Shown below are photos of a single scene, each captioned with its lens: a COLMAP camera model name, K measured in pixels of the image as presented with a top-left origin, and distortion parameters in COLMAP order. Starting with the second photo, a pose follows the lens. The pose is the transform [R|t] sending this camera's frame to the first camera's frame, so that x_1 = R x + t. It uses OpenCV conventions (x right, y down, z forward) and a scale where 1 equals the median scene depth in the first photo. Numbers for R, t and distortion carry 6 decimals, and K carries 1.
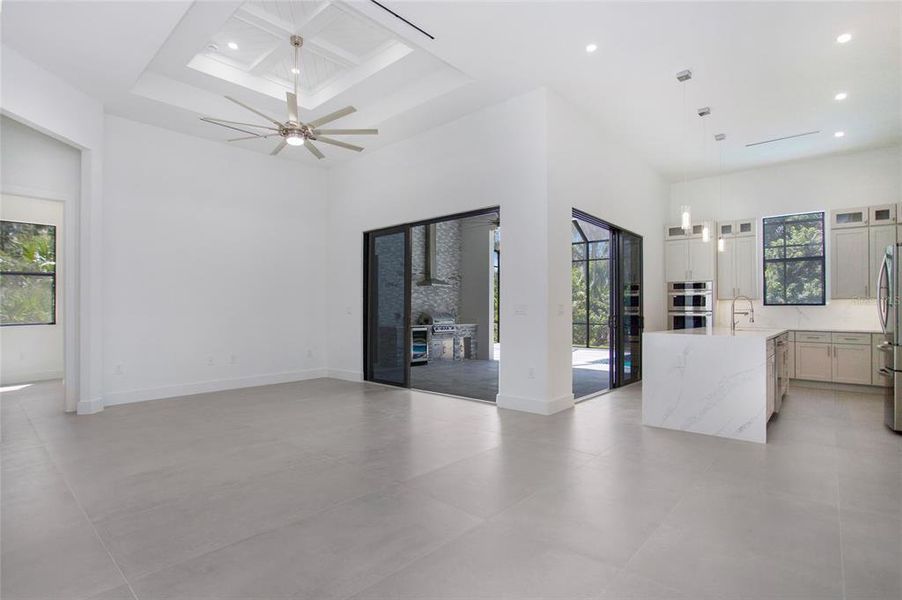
lens RADIAL K [[442.9, 0, 457.6], [0, 442.9, 318.6], [0, 0, 1]] dist [-0.049517, 0.000217]
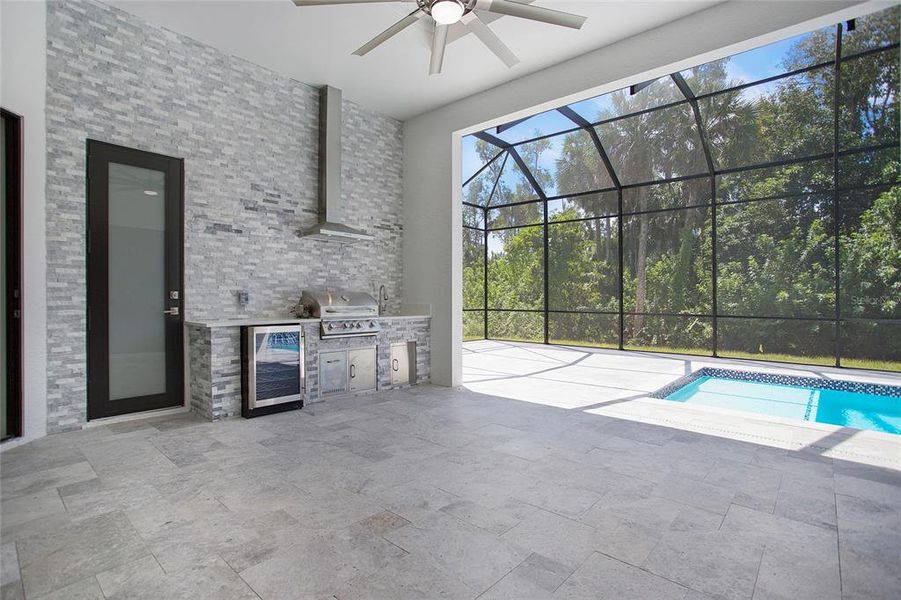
lens RADIAL K [[445.9, 0, 471.3], [0, 445.9, 293.5], [0, 0, 1]] dist [-0.067033, 0.019820]
pose [[0.999669, 0.000943, 0.025720, 0.083230], [-0.000150, 0.999525, -0.030807, 0.002450], [-0.025737, 0.030793, 0.999194, 0.507104]]
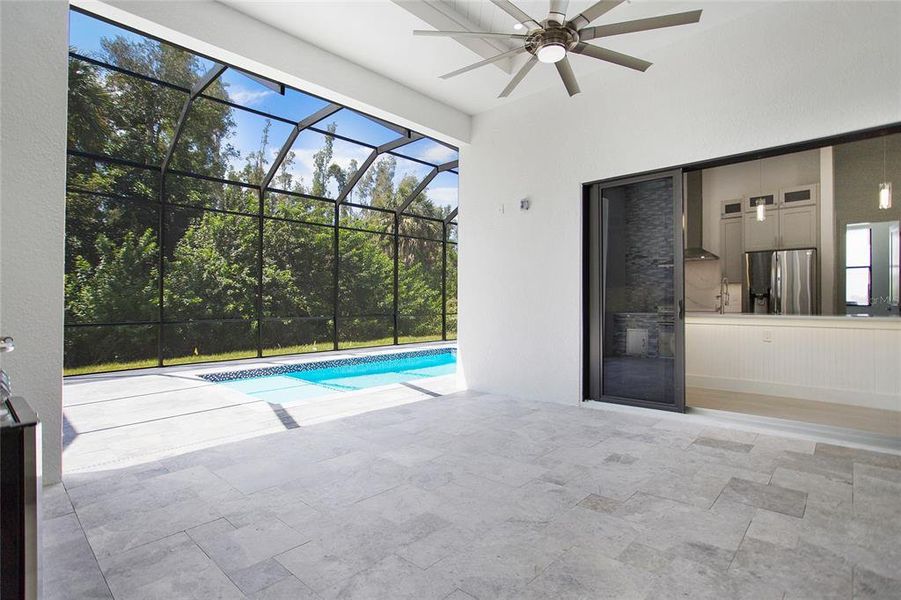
lens RADIAL K [[443.4, 0, 450.5], [0, 443.4, 300.0], [0, 0, 1]] dist [-0.032560, 0.000039]
pose [[0.015974, -0.002636, 0.999869, -0.185517], [0.029801, 0.999554, 0.002159, -0.006473], [-0.999428, 0.029762, 0.016046, 0.789936]]
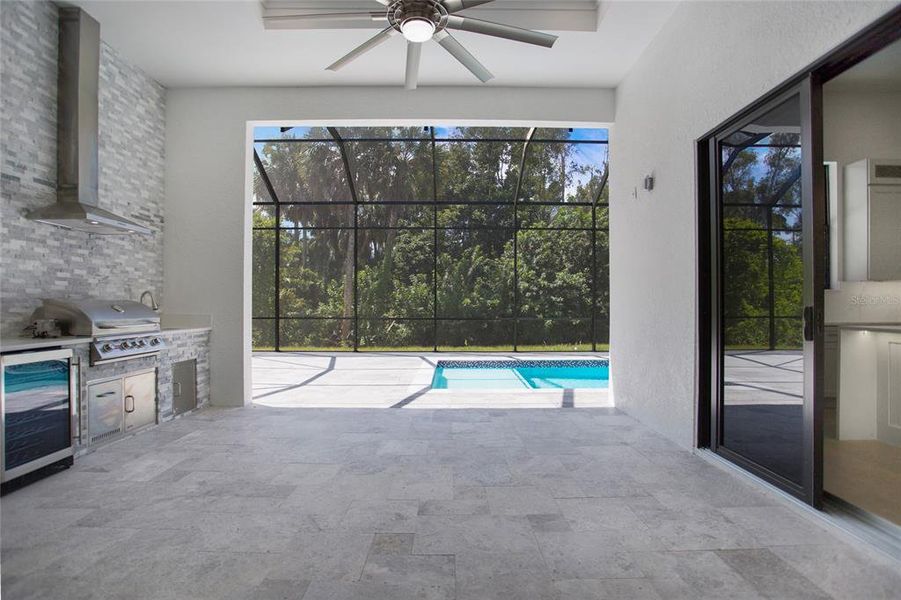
lens RADIAL K [[423.0, 0, 464.0], [0, 423.0, 303.1], [0, 0, 1]] dist [-0.068224, 0.021321]
pose [[0.729421, -0.004698, 0.684049, -0.056576], [0.019004, 0.999730, -0.013398, -0.001763], [-0.683801, 0.022773, 0.729313, 0.556166]]
